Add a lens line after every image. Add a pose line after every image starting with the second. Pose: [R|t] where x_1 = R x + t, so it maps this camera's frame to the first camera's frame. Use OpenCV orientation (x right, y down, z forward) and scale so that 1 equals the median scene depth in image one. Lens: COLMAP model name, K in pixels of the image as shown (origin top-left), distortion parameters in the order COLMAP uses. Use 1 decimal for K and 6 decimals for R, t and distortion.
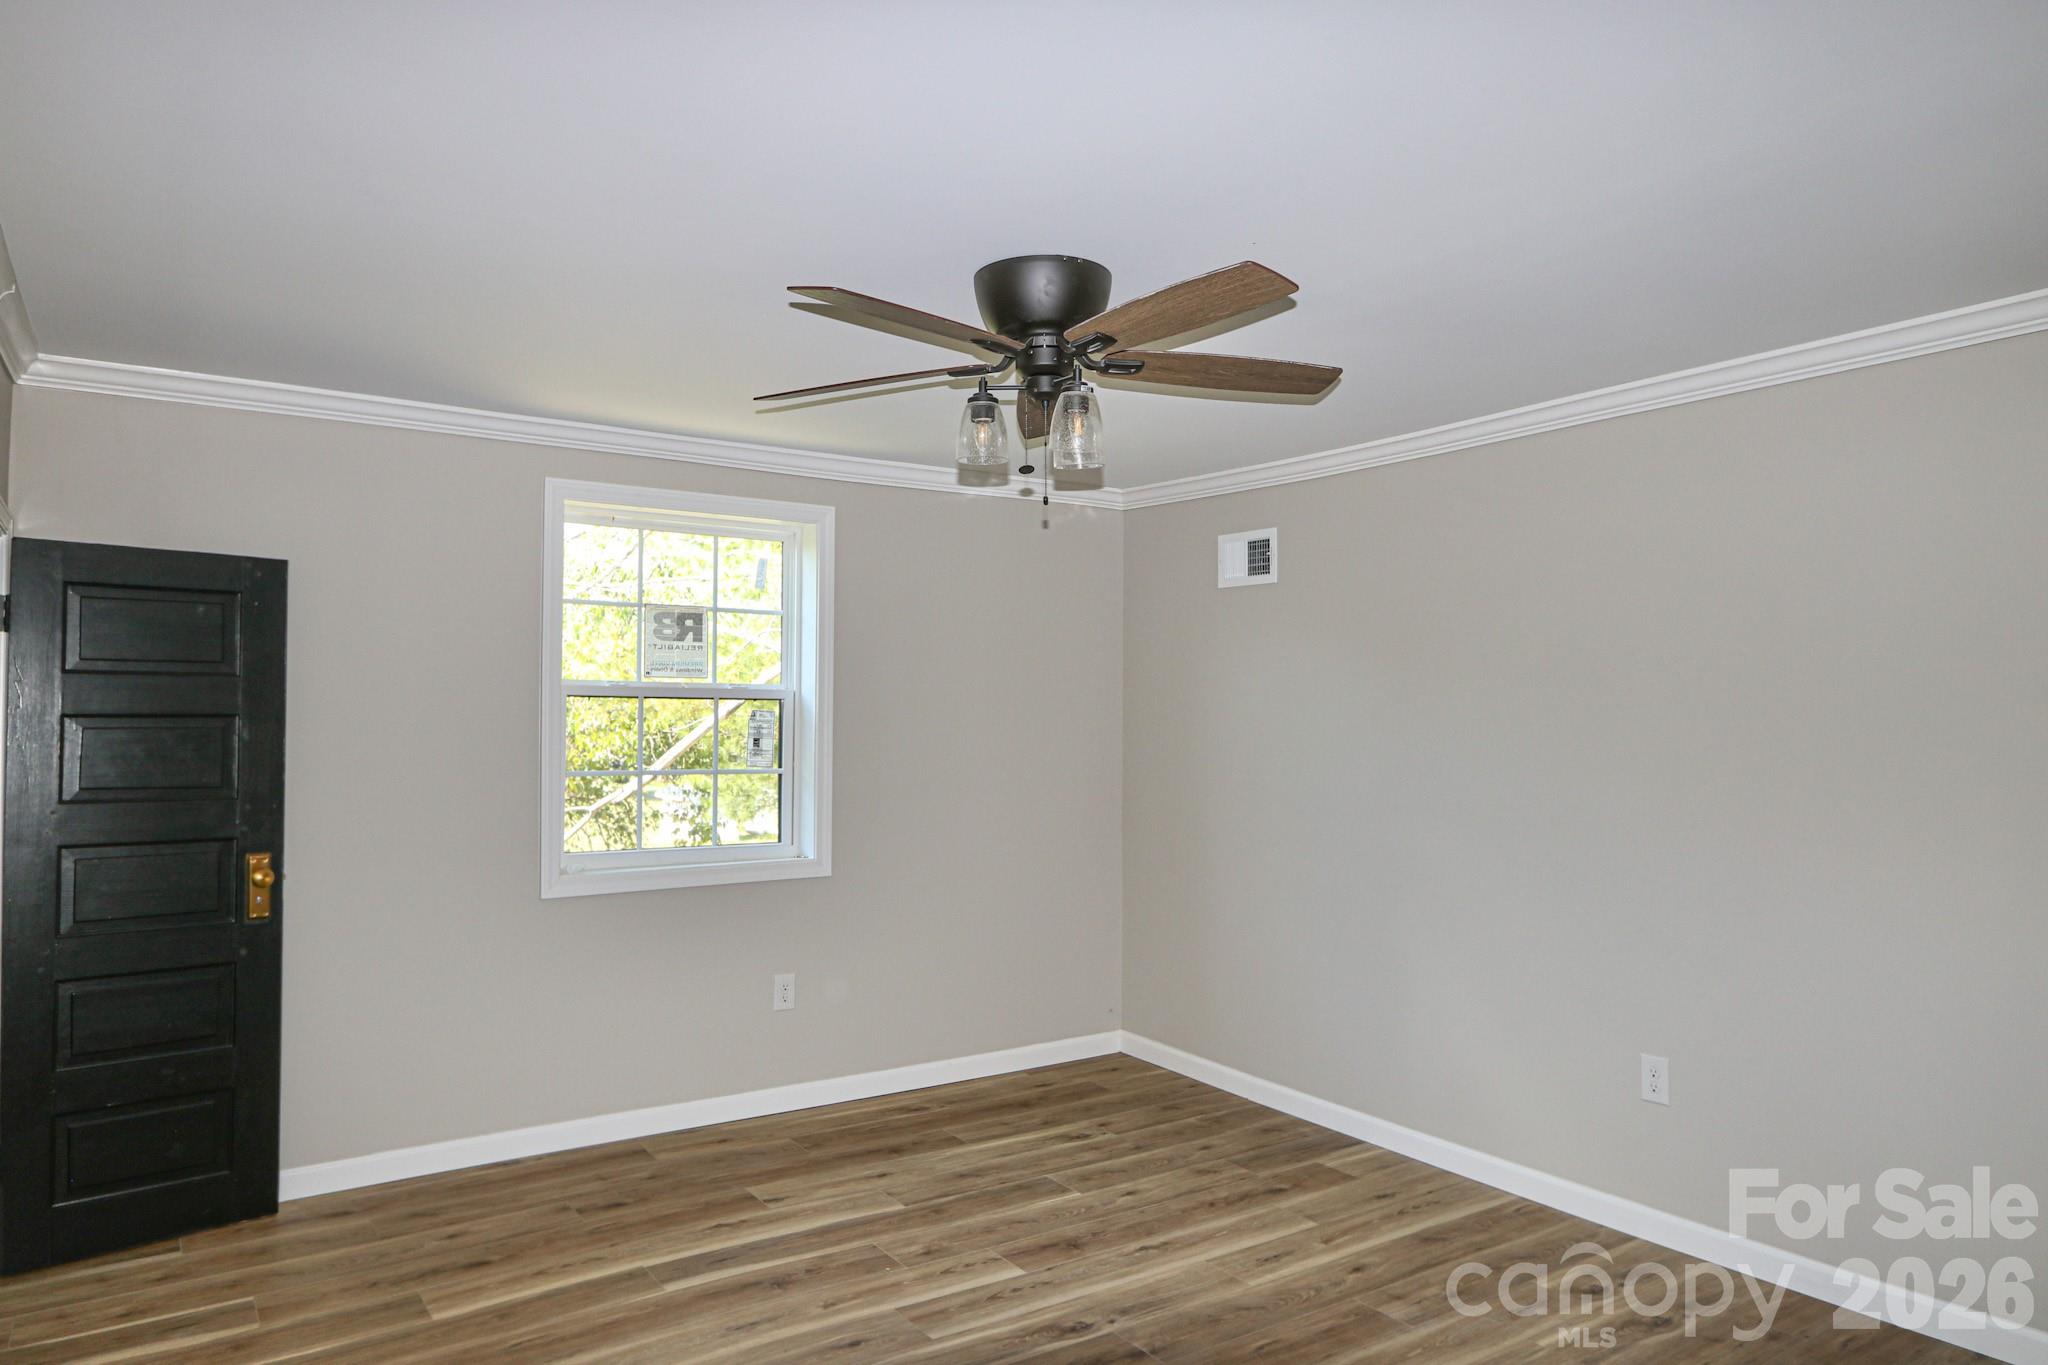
lens RADIAL K [[1299.6, 0, 1024.0], [0, 1299.6, 682.5], [0, 0, 1]] dist [-0.001780, 0.002001]
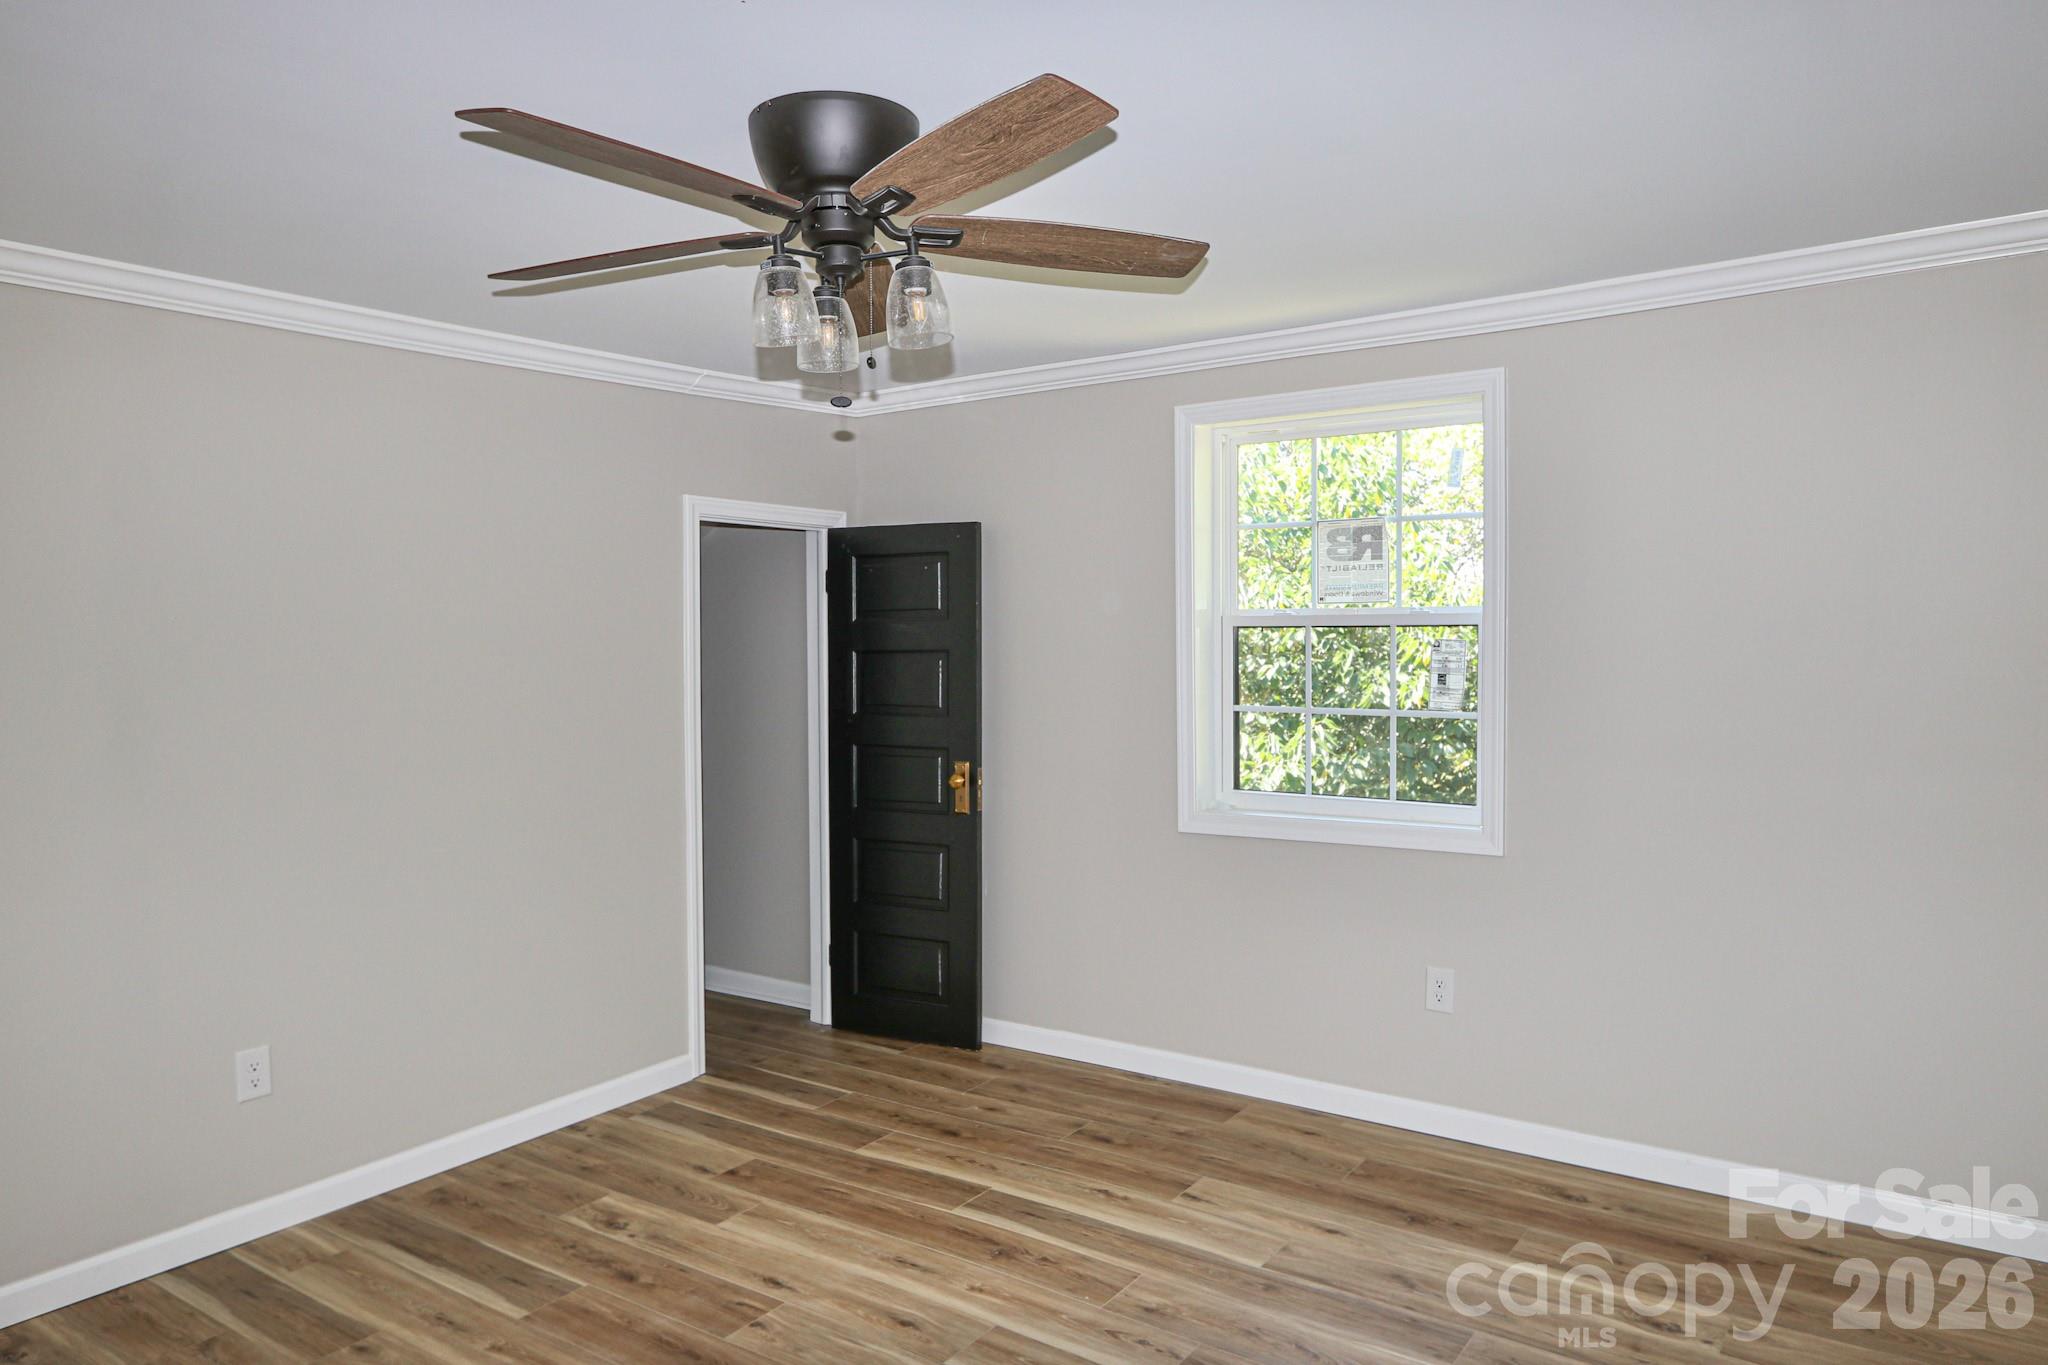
lens RADIAL K [[1357.3, 0, 1023.6], [0, 1357.3, 679.2], [0, 0, 1]] dist [-0.007391, -0.000364]
pose [[0.346501, 0.024053, -0.937741, 0.626295], [0.037883, 0.998497, 0.039610, 0.003662], [0.937284, -0.049249, 0.345069, 0.587976]]
